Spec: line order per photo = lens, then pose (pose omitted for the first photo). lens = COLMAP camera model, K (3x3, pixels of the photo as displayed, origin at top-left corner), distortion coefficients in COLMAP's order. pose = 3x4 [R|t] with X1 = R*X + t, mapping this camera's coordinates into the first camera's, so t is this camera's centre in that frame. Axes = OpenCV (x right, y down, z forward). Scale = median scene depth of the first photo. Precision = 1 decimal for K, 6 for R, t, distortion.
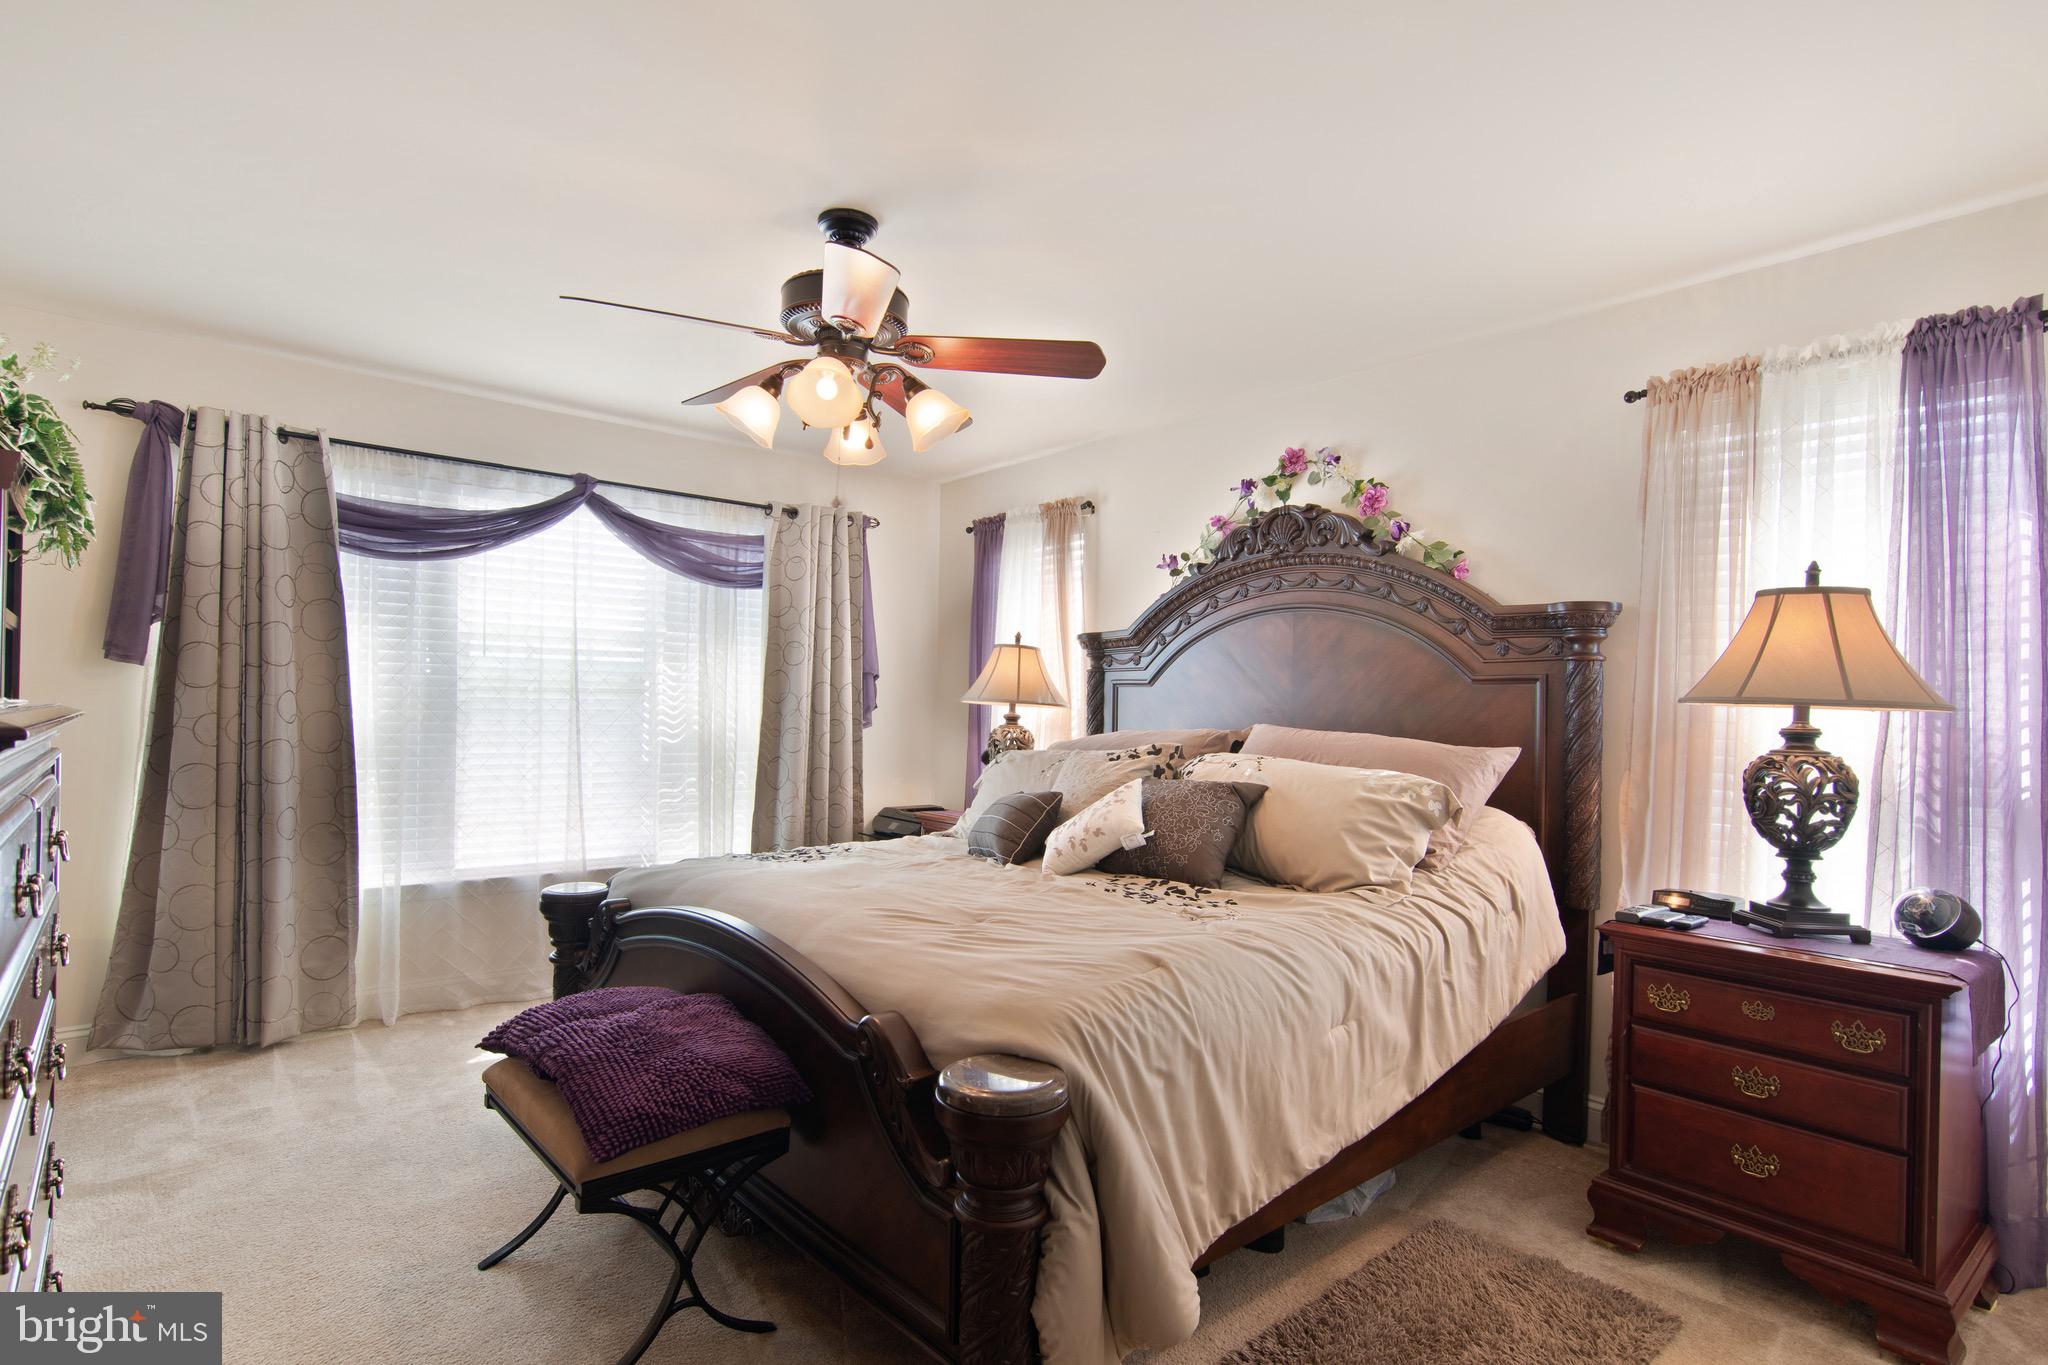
lens RADIAL K [[1043.7, 0, 1021.8], [0, 1043.7, 710.9], [0, 0, 1]] dist [-0.001474, -0.000107]
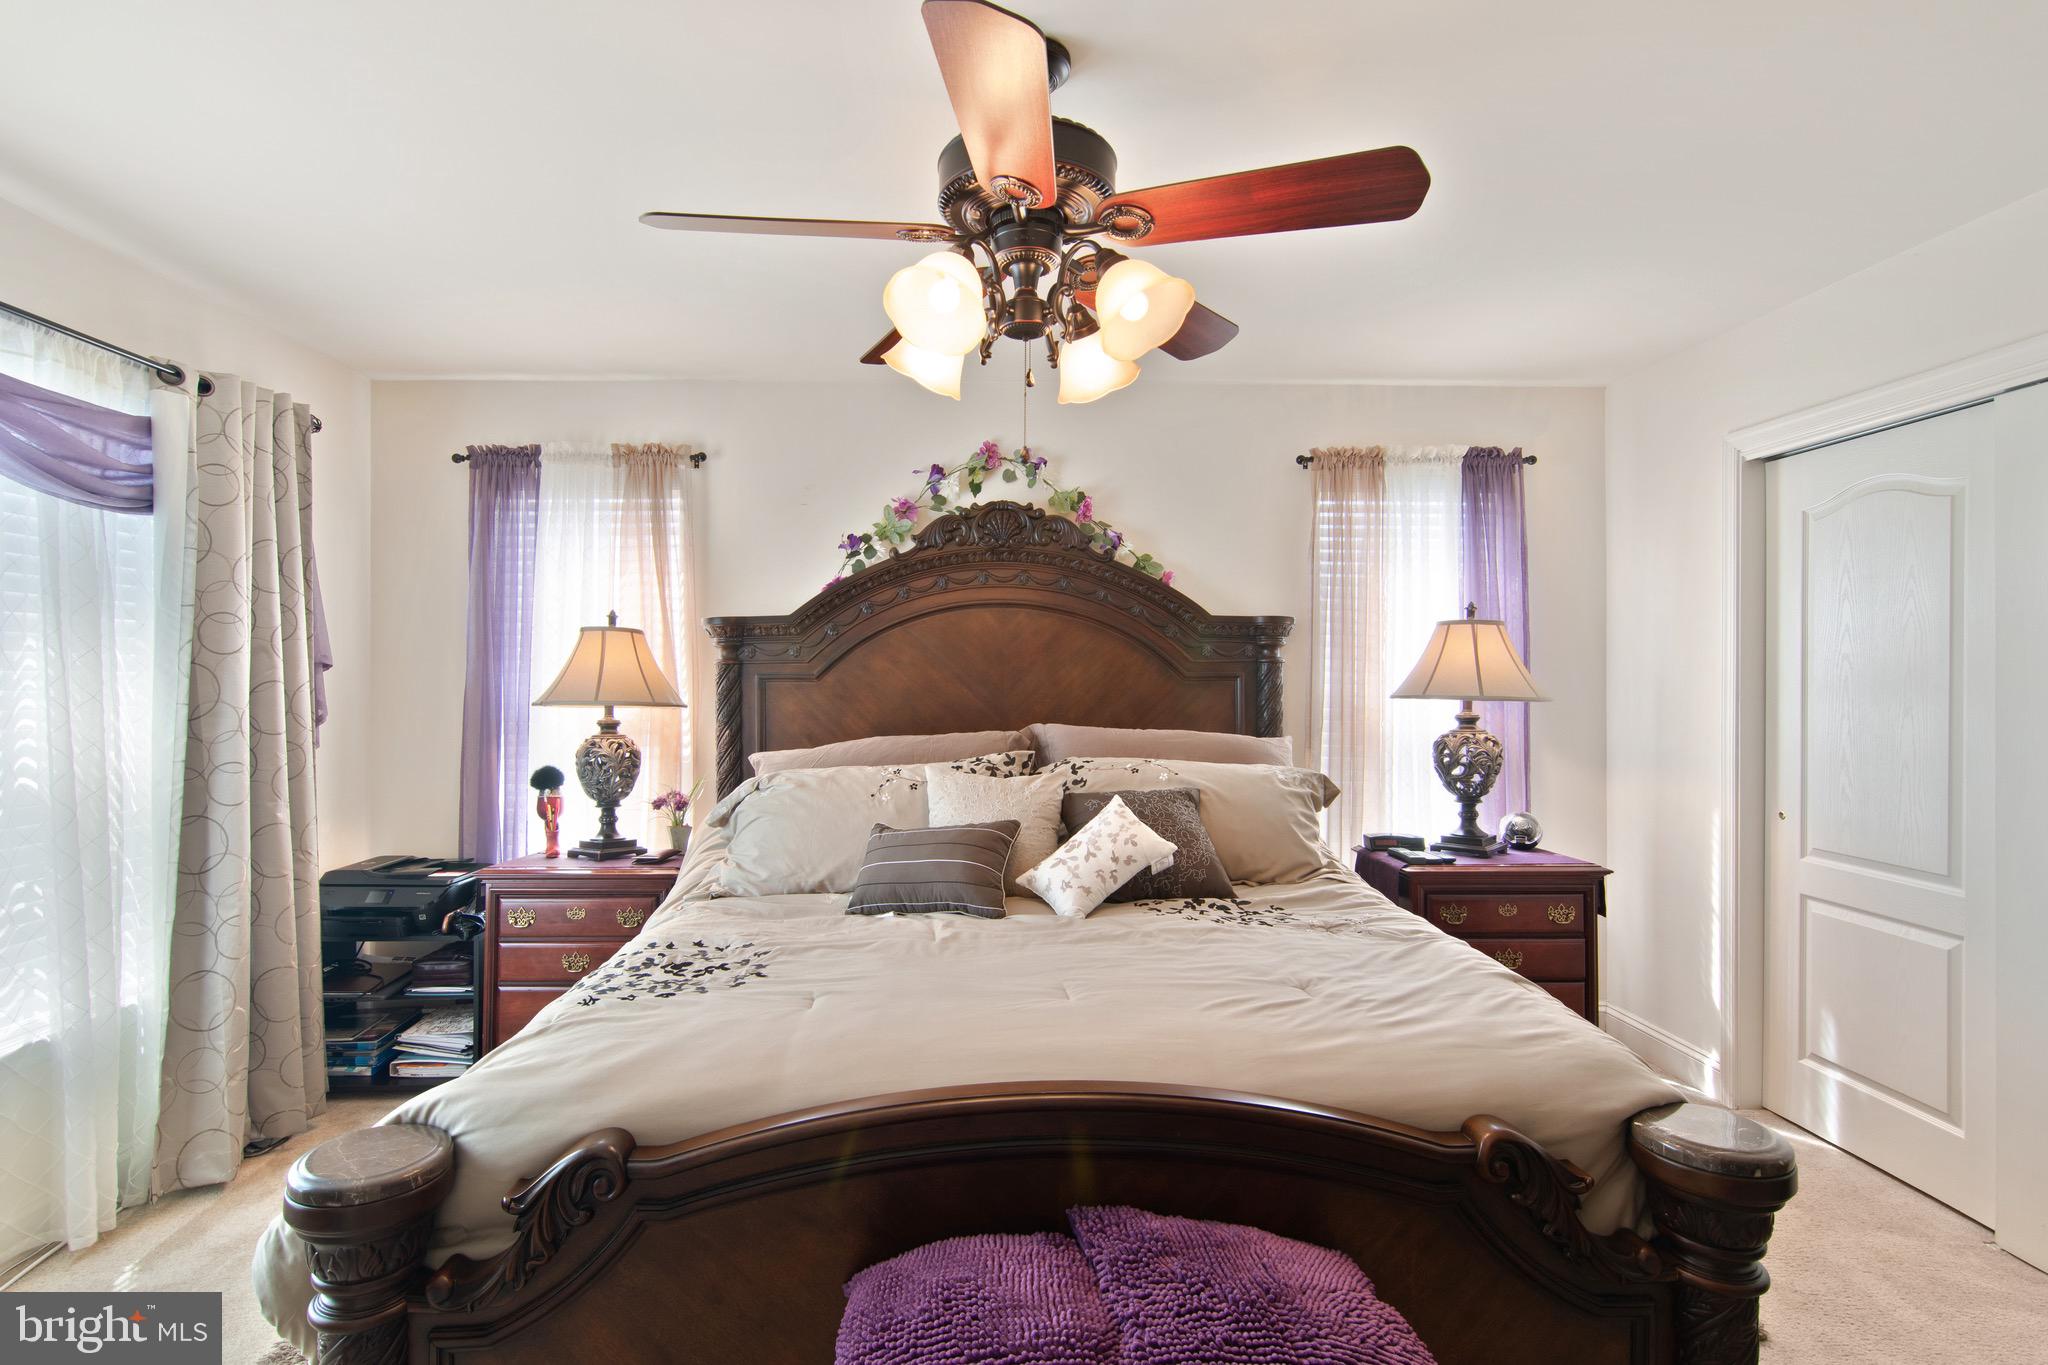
lens RADIAL K [[986.9, 0, 1013.0], [0, 986.9, 710.1], [0, 0, 1]] dist [-0.000503, 0.001367]
pose [[0.623016, -0.043364, 0.781006, -0.494399], [0.013917, 0.998919, 0.044361, -0.040127], [-0.782085, -0.016768, 0.622946, 0.414325]]
